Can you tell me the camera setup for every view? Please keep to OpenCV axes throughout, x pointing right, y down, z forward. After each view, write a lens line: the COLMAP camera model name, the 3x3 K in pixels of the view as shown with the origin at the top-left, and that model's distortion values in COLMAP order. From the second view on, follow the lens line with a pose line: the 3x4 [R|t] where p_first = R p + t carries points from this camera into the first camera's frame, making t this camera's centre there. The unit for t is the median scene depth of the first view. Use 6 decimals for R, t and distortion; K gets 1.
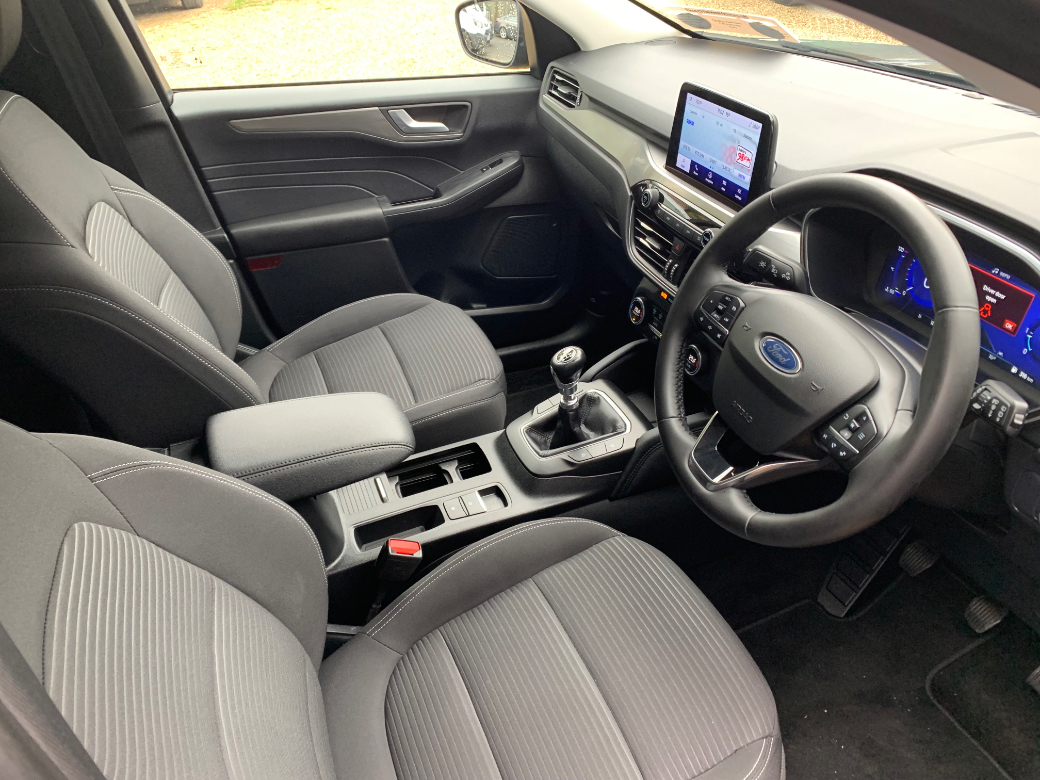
lens RADIAL K [[837.9, 0, 520.0], [0, 837.9, 390.0], [0, 0, 1]] dist [0.043224, -0.008002]
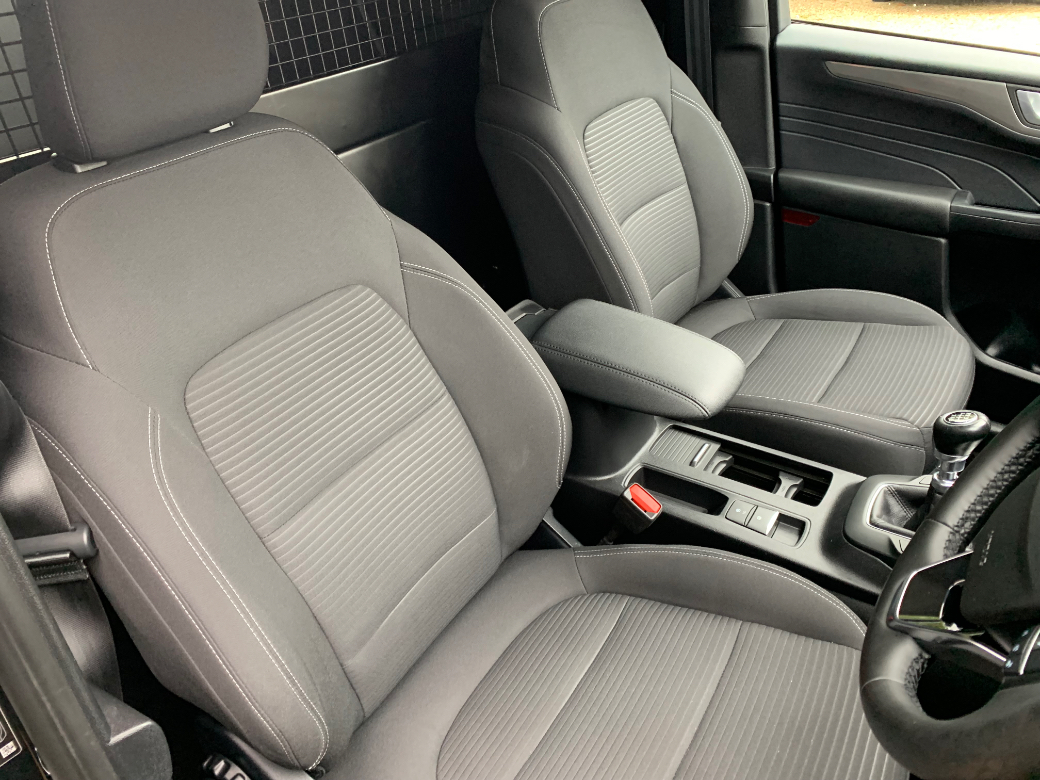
lens RADIAL K [[837.9, 0, 520.0], [0, 837.9, 390.0], [0, 0, 1]] dist [0.043224, -0.008002]
pose [[0.570520, 0.450611, -0.686627, 0.308300], [-0.452502, 0.870165, 0.195076, -0.031596], [0.685382, 0.199405, 0.700349, 0.196195]]
